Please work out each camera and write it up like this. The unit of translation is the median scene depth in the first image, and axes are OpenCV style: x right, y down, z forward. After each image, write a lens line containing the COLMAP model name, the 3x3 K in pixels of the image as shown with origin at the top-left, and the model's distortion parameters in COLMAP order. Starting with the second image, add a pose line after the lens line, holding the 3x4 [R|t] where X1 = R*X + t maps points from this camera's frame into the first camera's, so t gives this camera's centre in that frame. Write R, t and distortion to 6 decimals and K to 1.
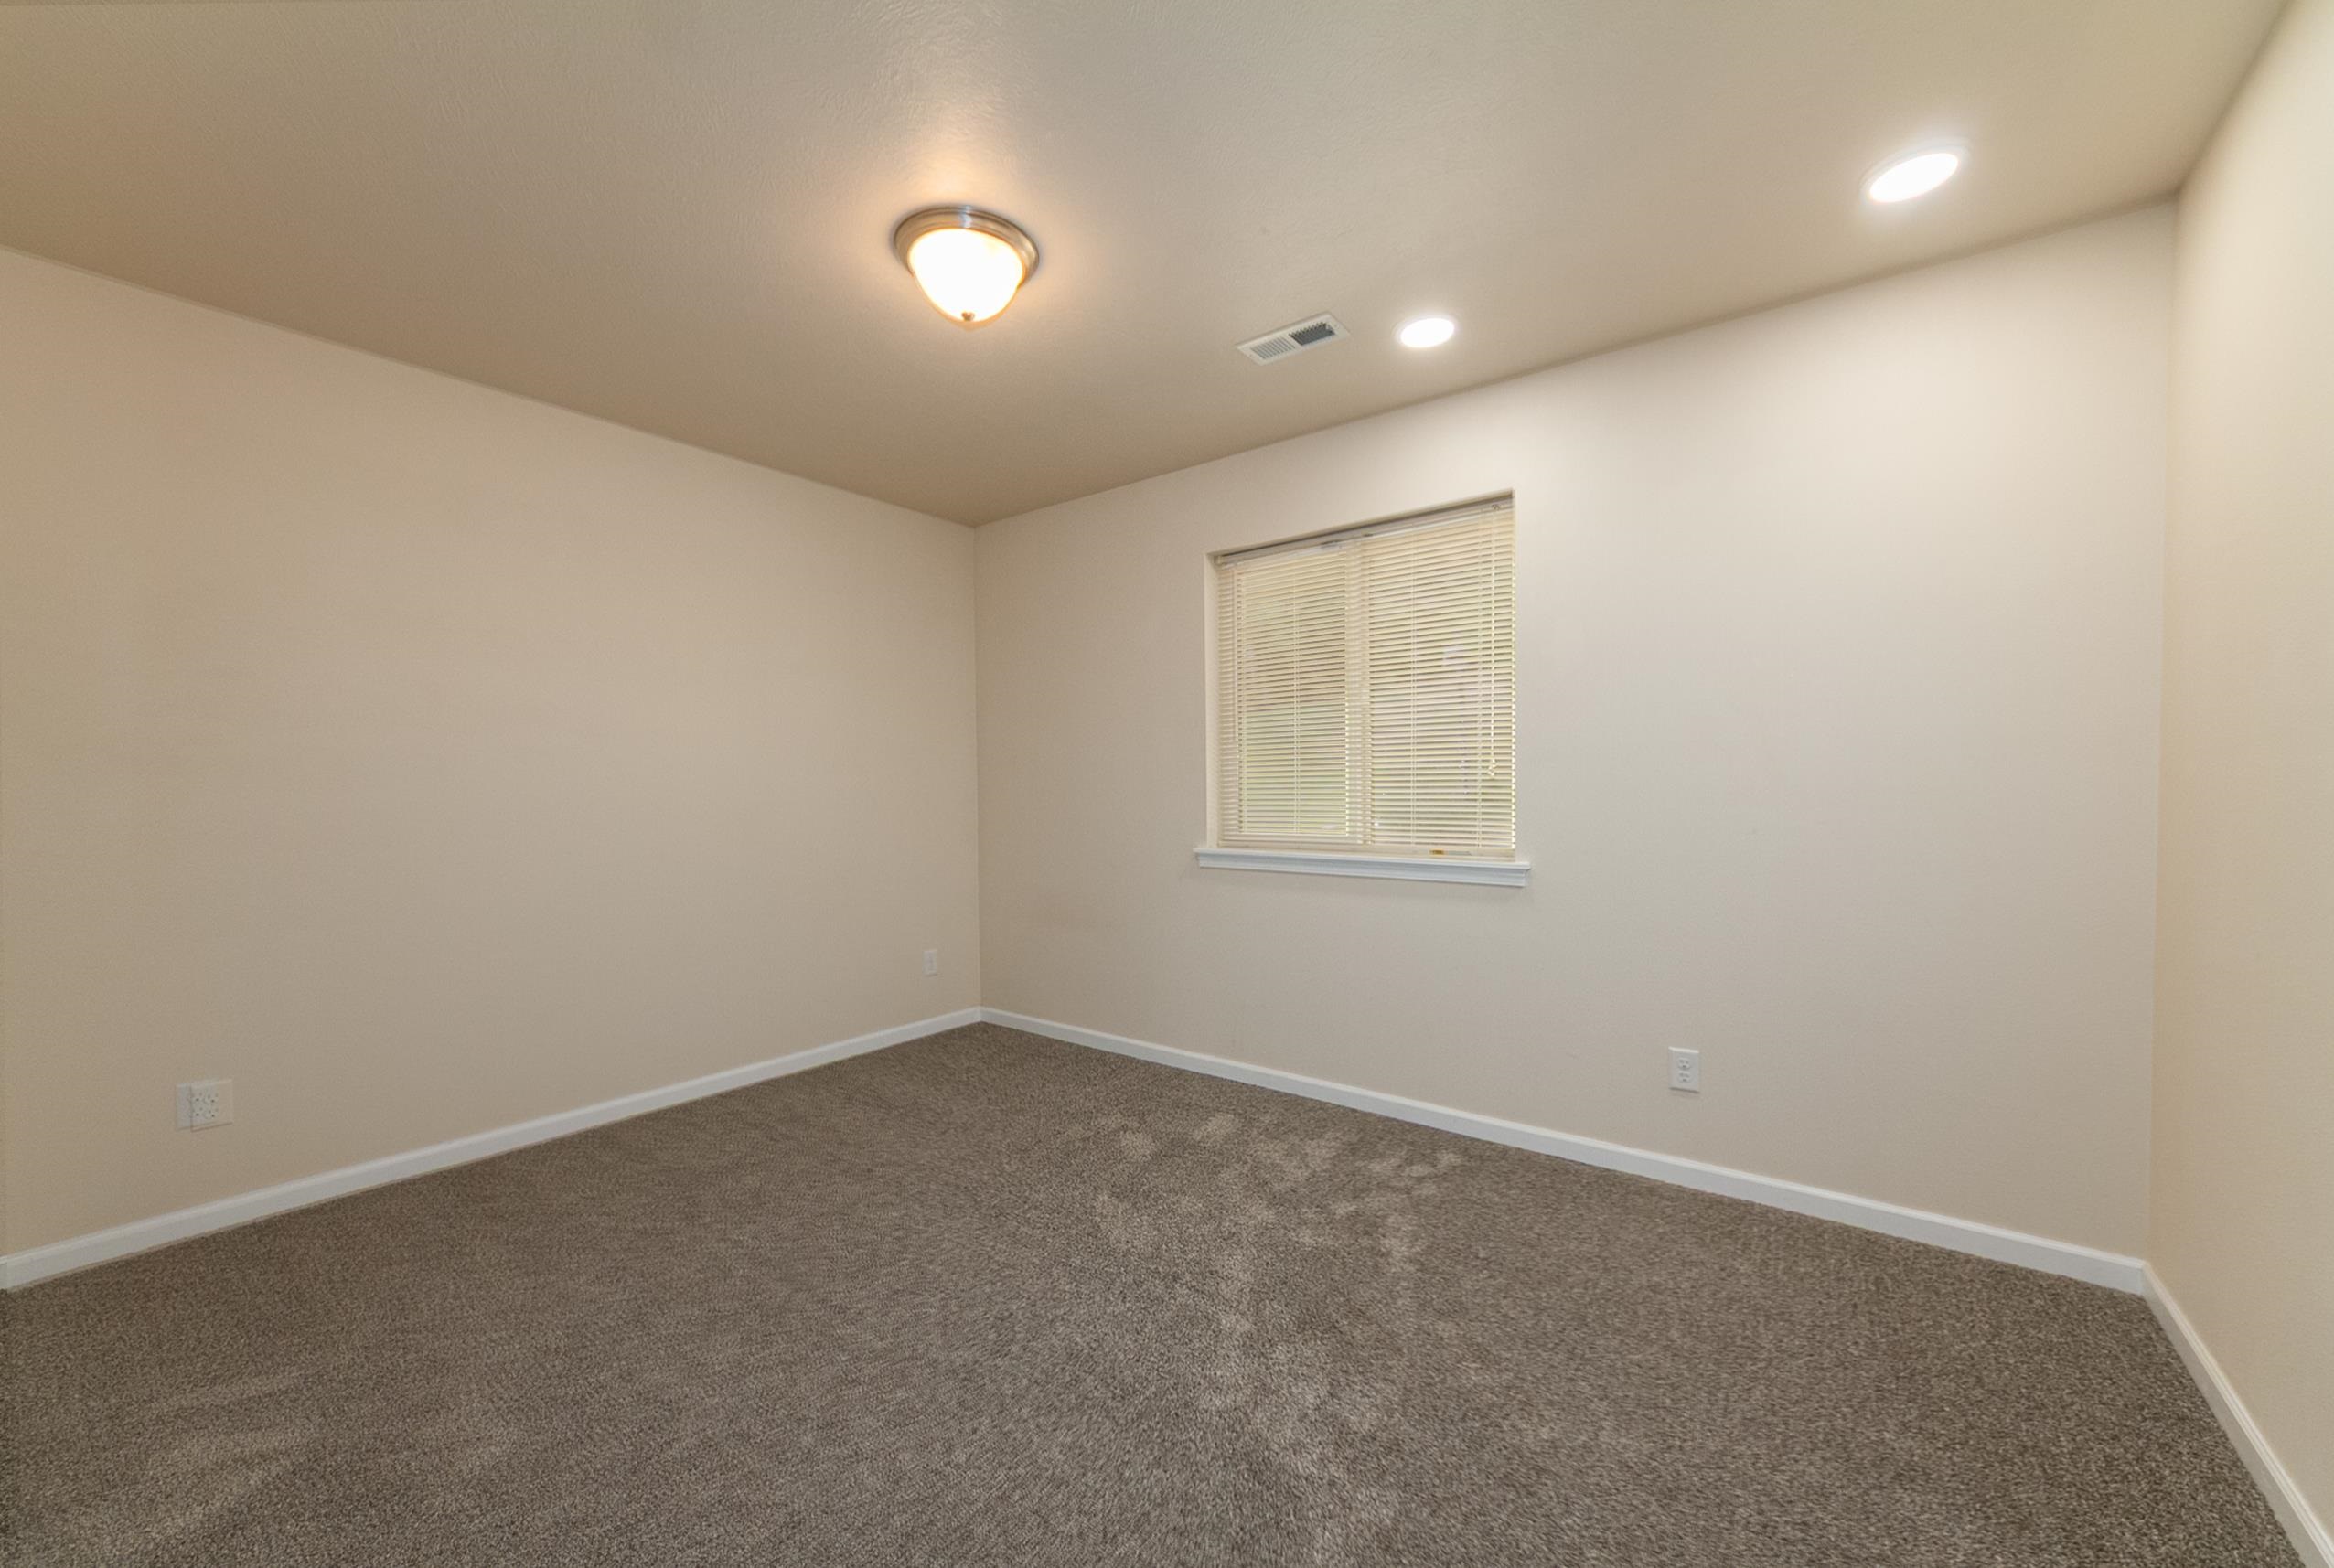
lens RADIAL K [[870.4, 0, 1200.4], [0, 870.4, 780.9], [0, 0, 1]] dist [0.000111, -0.000010]
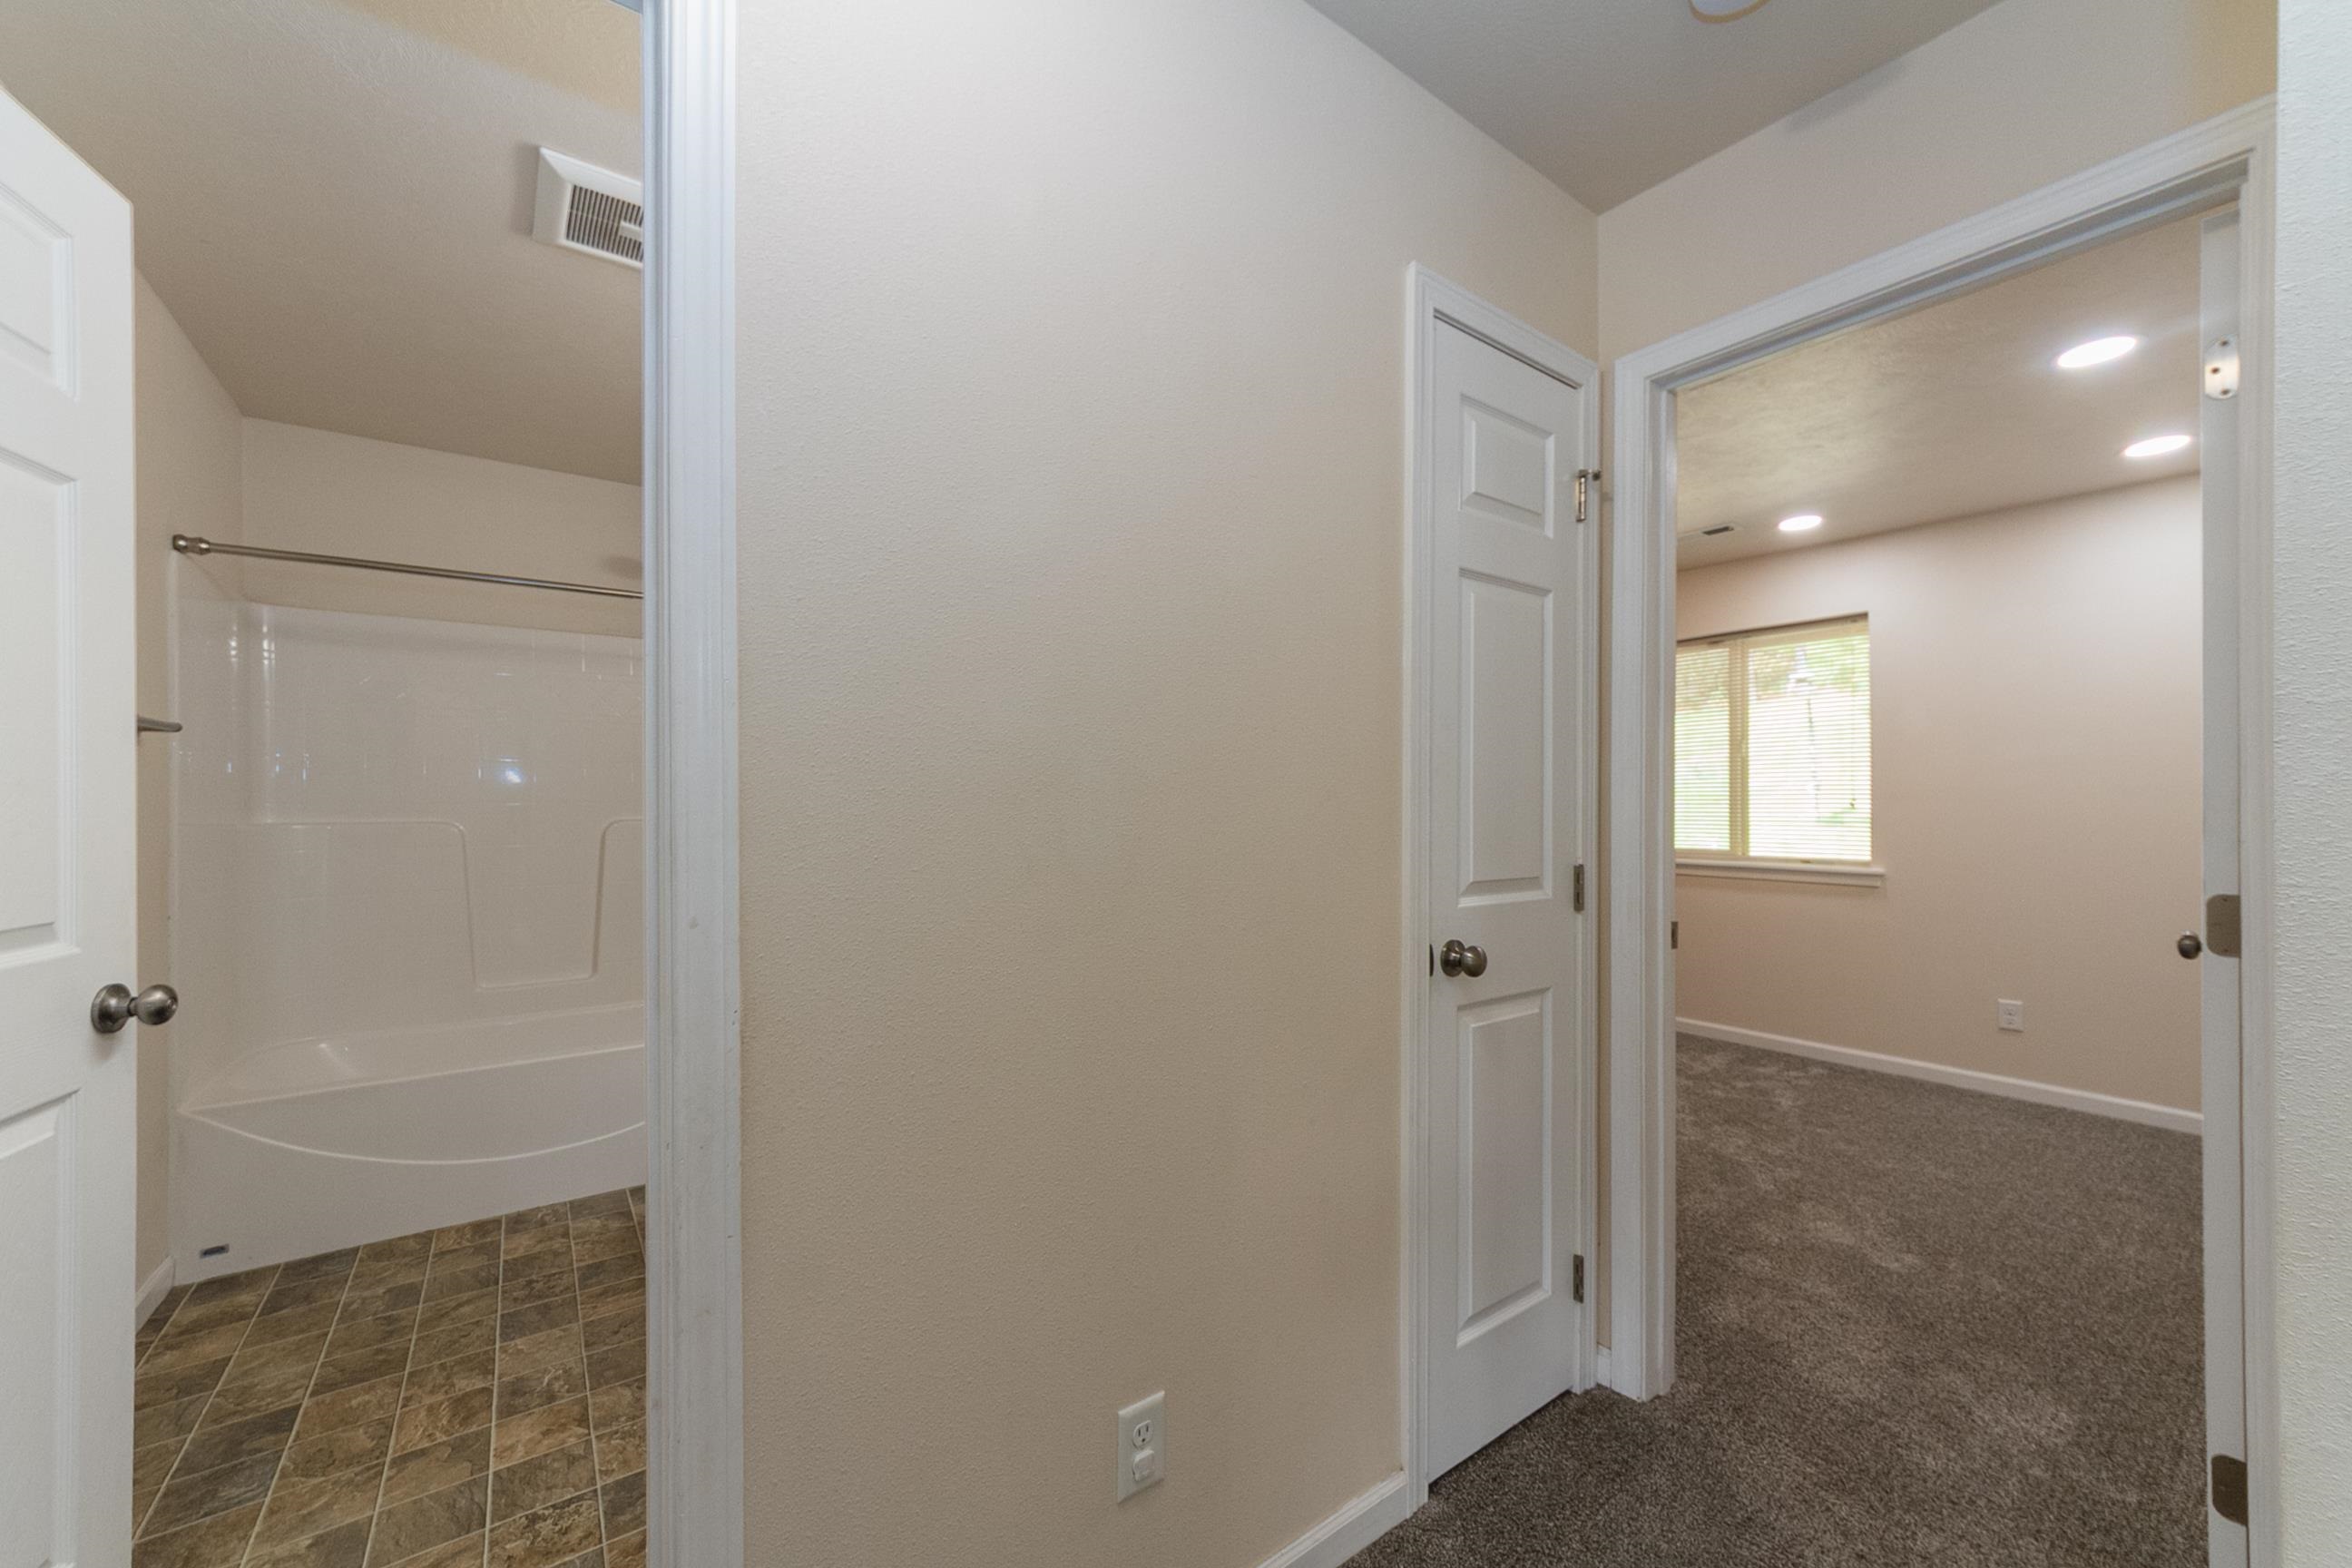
lens RADIAL K [[896.2, 0, 1177.1], [0, 896.2, 796.2], [0, 0, 1]] dist [0.000792, 0.000161]
pose [[0.951240, 0.001812, -0.308445, -0.297858], [-0.004257, 0.999965, -0.007255, -0.015170], [0.308421, 0.008214, 0.951214, -0.836327]]
